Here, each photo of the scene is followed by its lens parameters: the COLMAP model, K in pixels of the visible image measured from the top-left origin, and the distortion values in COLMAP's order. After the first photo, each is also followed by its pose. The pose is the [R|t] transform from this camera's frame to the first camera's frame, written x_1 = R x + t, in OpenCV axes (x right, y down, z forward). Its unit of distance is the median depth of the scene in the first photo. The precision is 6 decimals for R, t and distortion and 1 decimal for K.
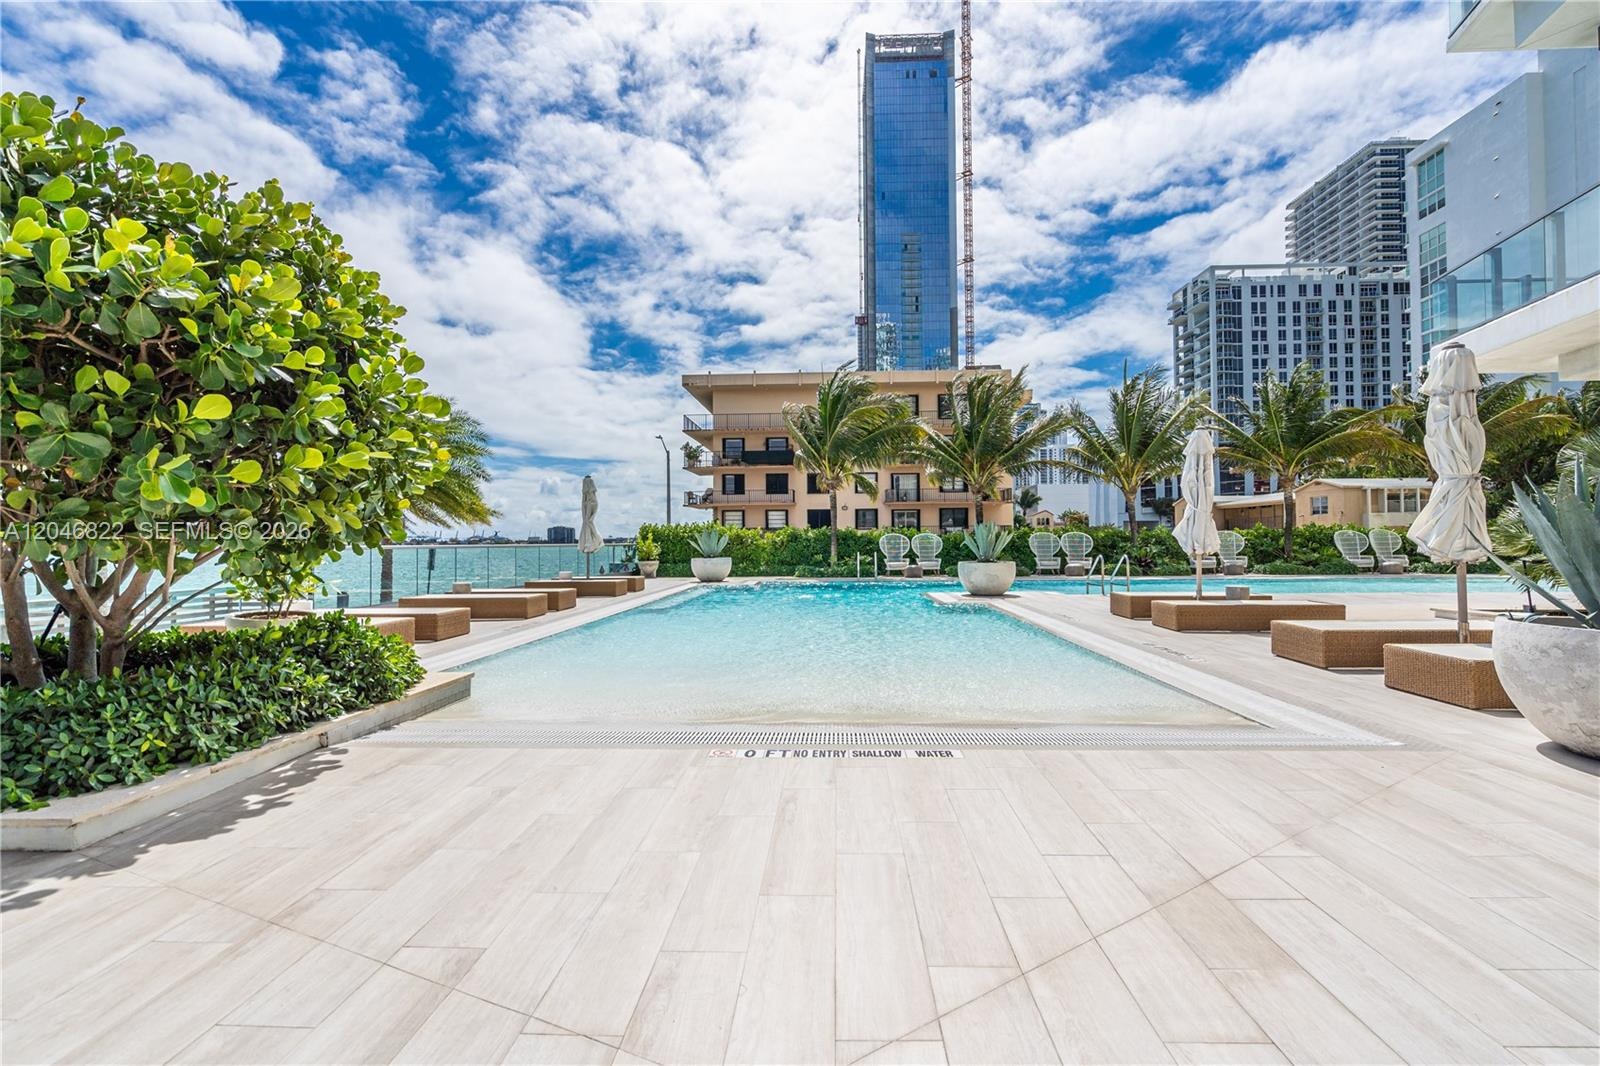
lens RADIAL K [[744.0, 0, 799.7], [0, 744.0, 538.7], [0, 0, 1]] dist [-0.002333, -0.000033]
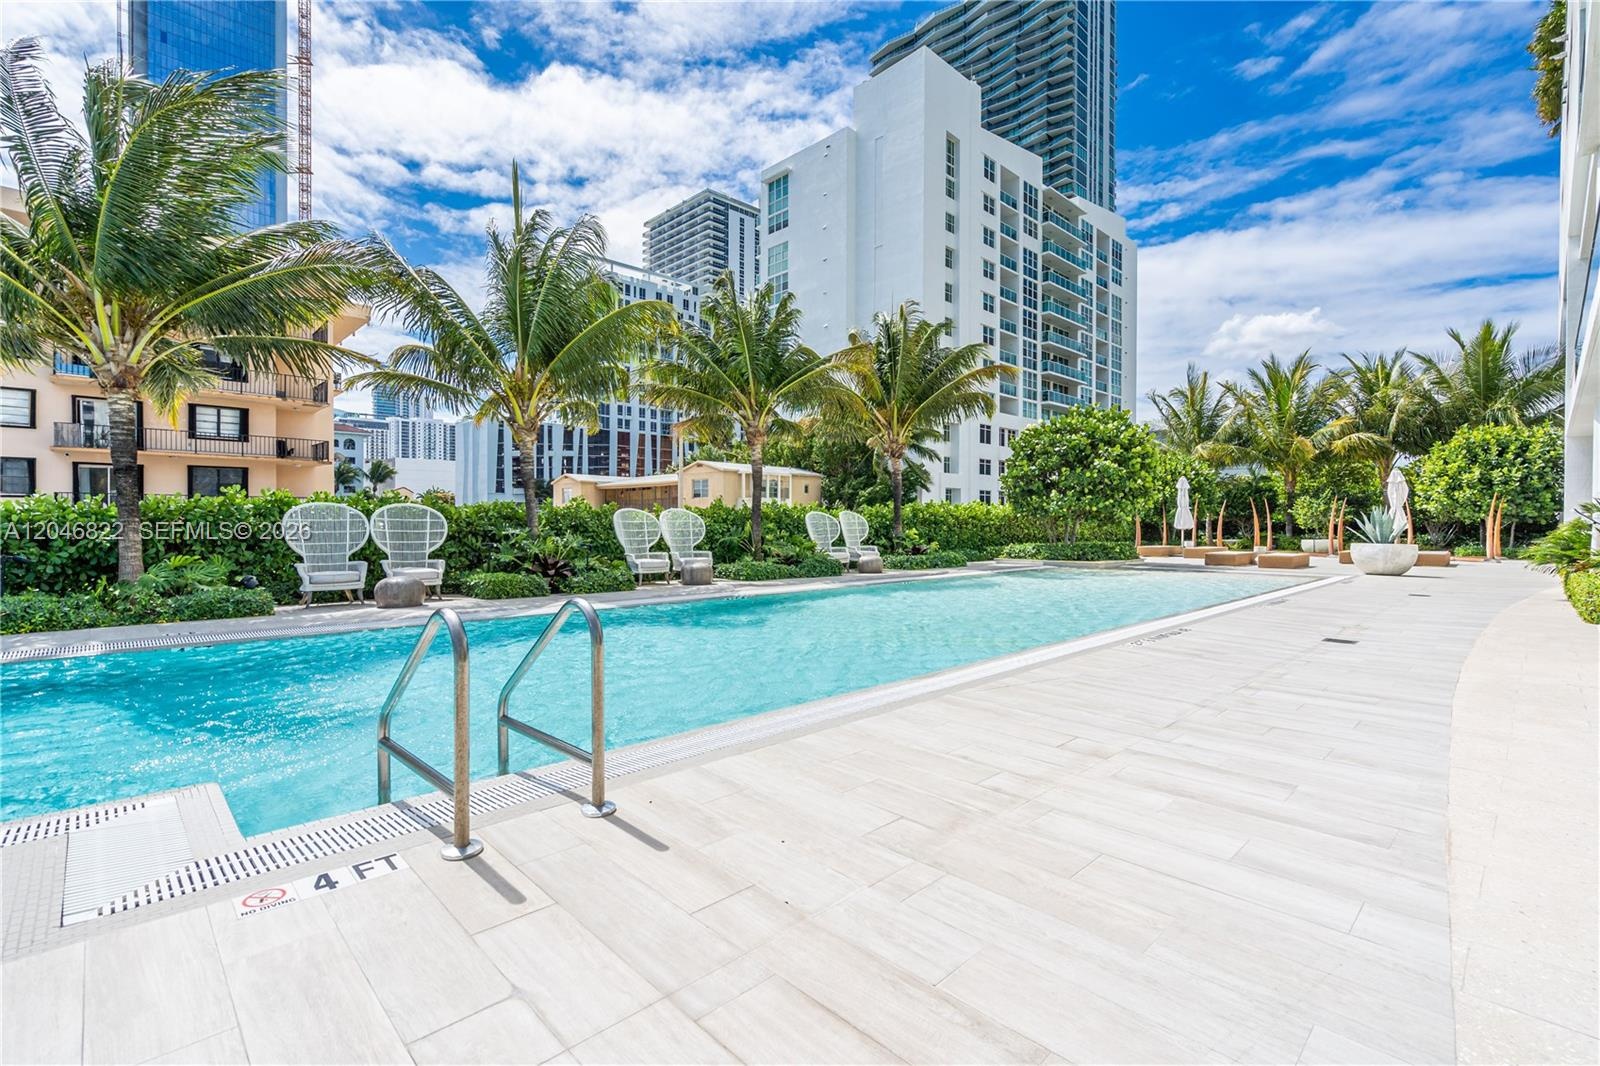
lens RADIAL K [[720.8, 0, 805.3], [0, 720.8, 517.1], [0, 0, 1]] dist [-0.000335, 0.000231]
pose [[0.681038, 0.014868, 0.732097, 0.044892], [-0.011342, 0.999888, -0.009755, 0.000096], [-0.732160, -0.001660, 0.681130, 0.109762]]
